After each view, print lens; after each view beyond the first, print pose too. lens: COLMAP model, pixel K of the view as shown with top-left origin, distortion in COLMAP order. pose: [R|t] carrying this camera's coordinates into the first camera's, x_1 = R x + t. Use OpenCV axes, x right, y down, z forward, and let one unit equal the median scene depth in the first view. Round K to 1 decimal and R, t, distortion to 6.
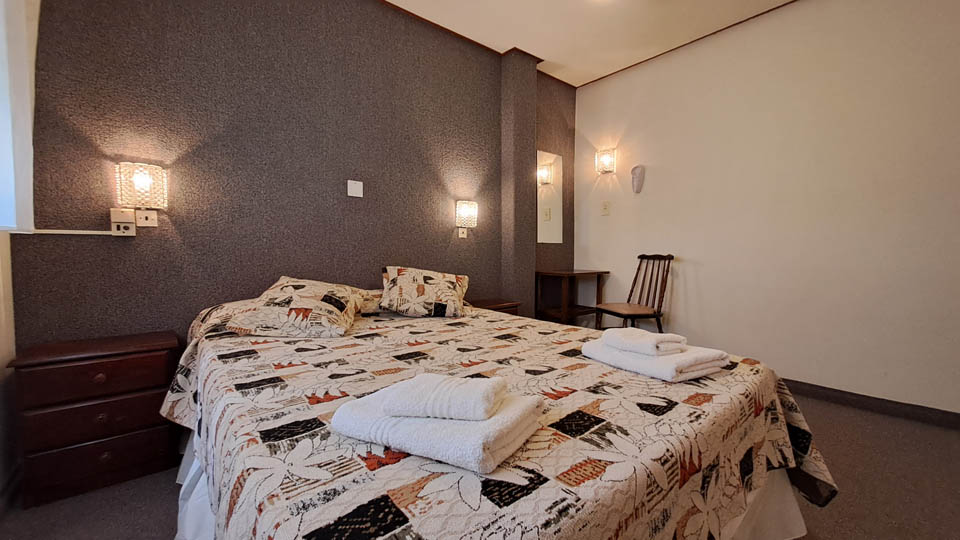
lens RADIAL K [[379.2, 0, 484.2], [0, 379.2, 271.4], [0, 0, 1]] dist [0.001192, -0.000485]
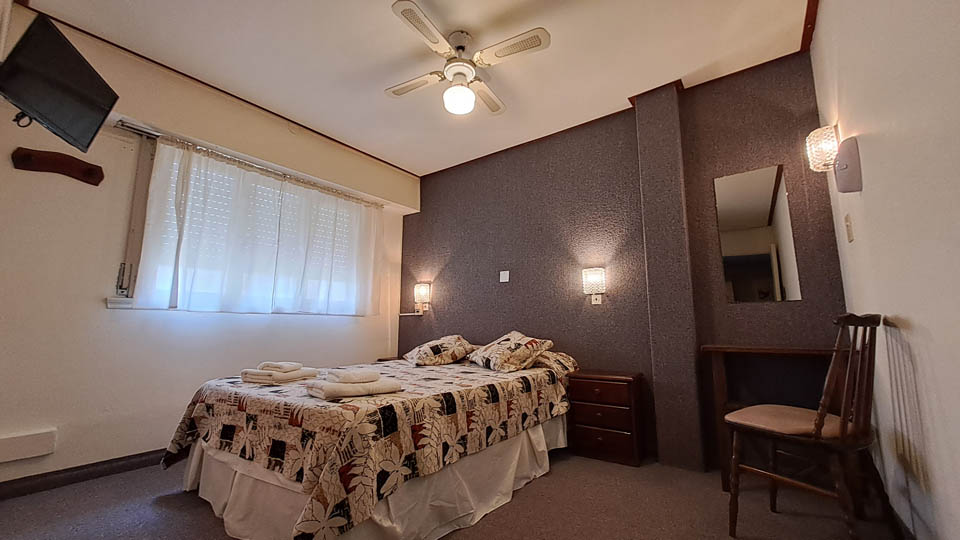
lens RADIAL K [[379.2, 0, 484.2], [0, 379.2, 271.4], [0, 0, 1]] dist [0.001192, -0.000485]
pose [[0.249105, -0.141860, -0.958031, 0.948886], [-0.041681, 0.986727, -0.156947, -0.005104], [0.967579, 0.079028, 0.239885, 0.524680]]
